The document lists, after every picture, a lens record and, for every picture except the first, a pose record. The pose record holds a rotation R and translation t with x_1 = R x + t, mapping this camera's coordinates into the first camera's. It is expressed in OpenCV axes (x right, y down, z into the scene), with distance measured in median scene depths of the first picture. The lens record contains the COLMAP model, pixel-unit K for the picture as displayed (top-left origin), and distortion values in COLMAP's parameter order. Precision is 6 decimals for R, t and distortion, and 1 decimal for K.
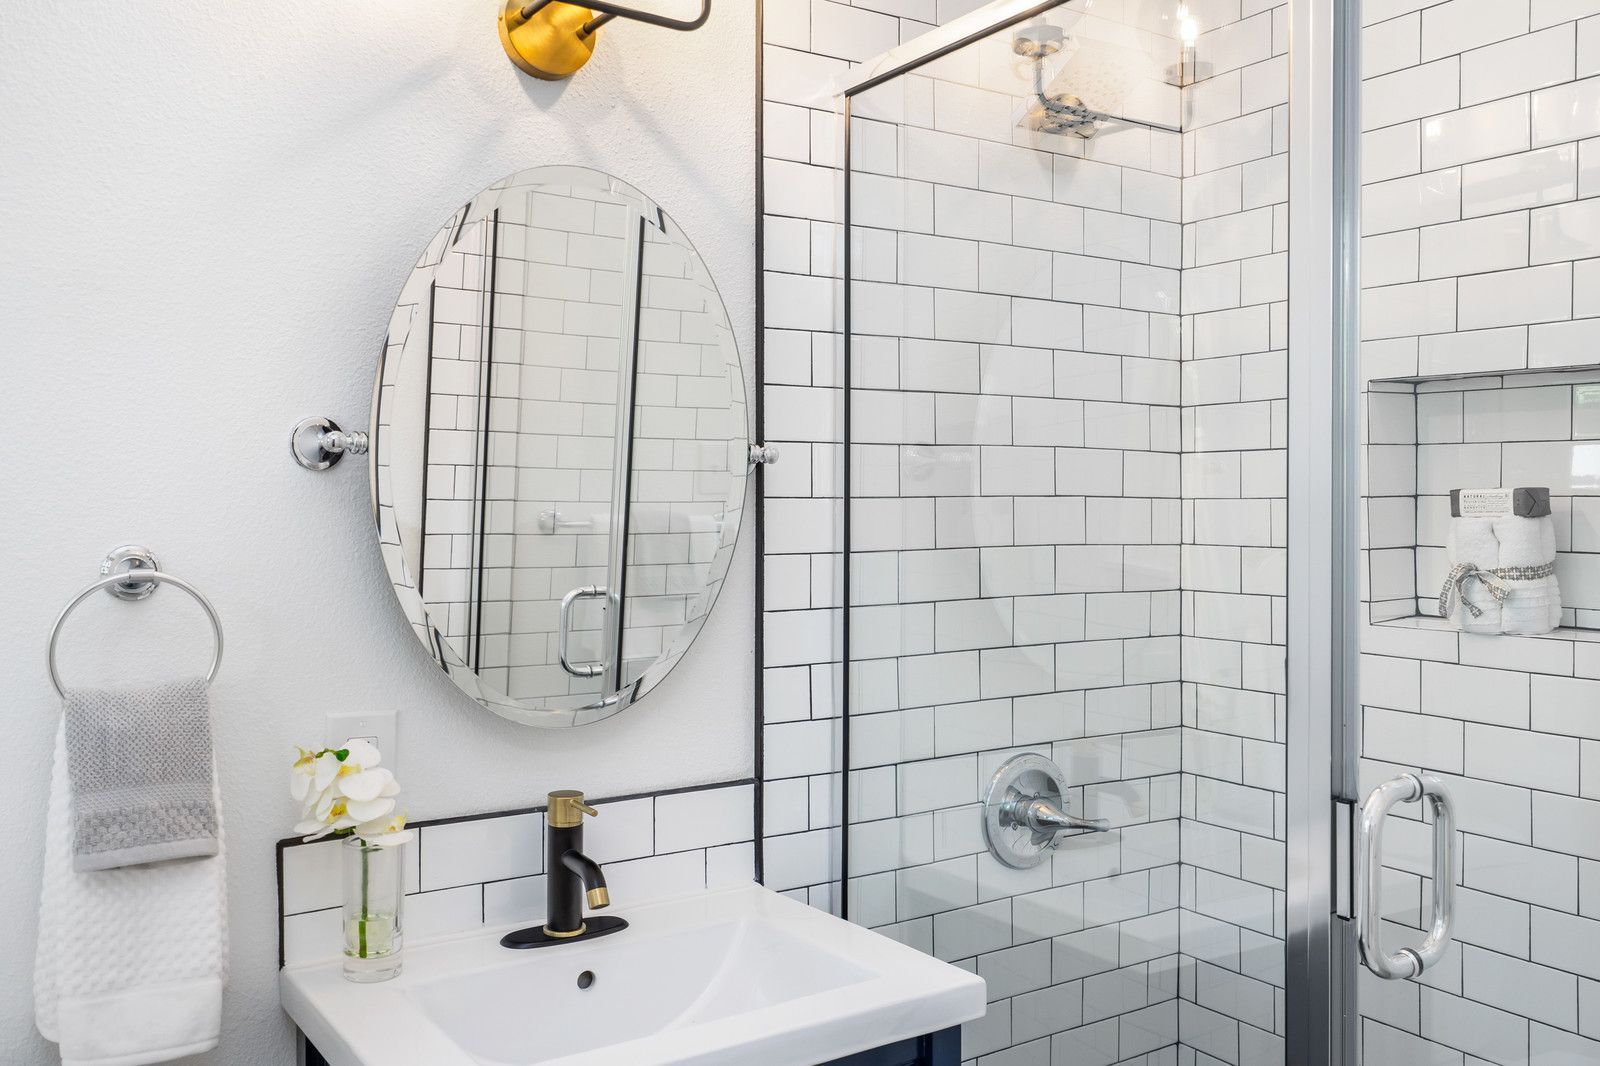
lens RADIAL K [[1369.0, 0, 807.4], [0, 1369.0, 530.4], [0, 0, 1]] dist [-0.026706, 0.035319]
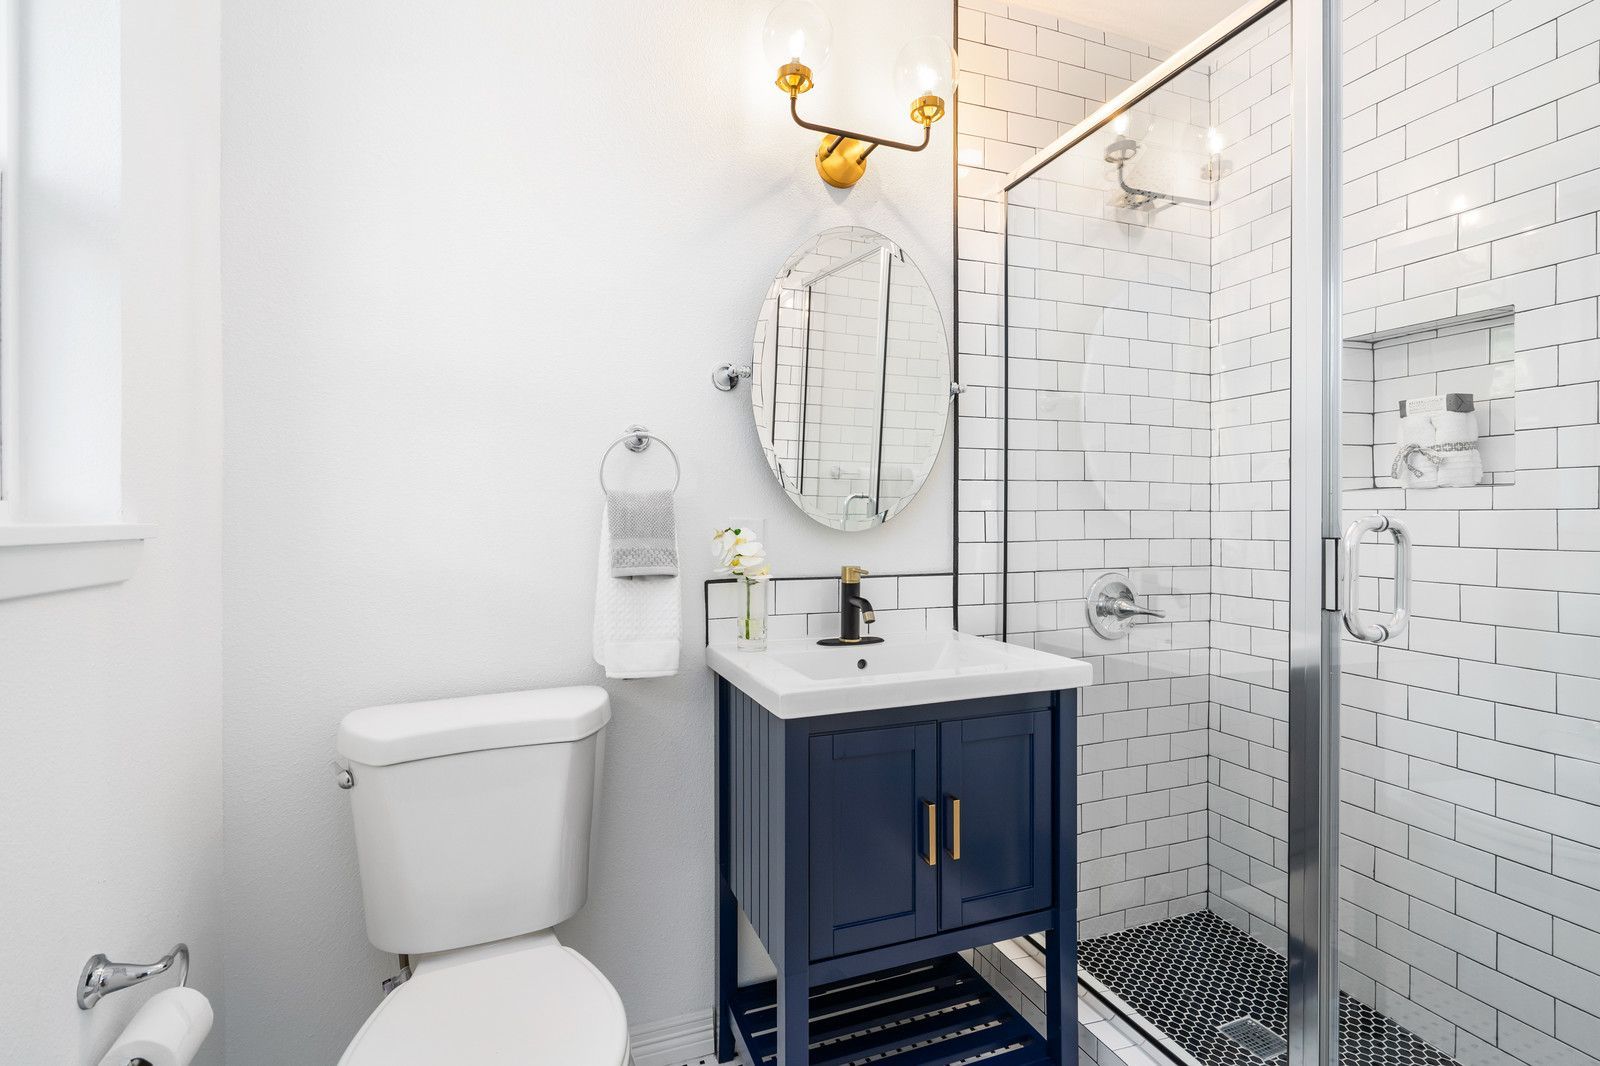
lens RADIAL K [[740.0, 0, 792.4], [0, 740.0, 529.8], [0, 0, 1]] dist [-0.014817, 0.004393]
pose [[0.971625, 0.000542, -0.236526, -0.013997], [-0.000433, 1.000000, 0.000511, 0.125548], [0.236526, -0.000394, 0.971625, 0.001031]]
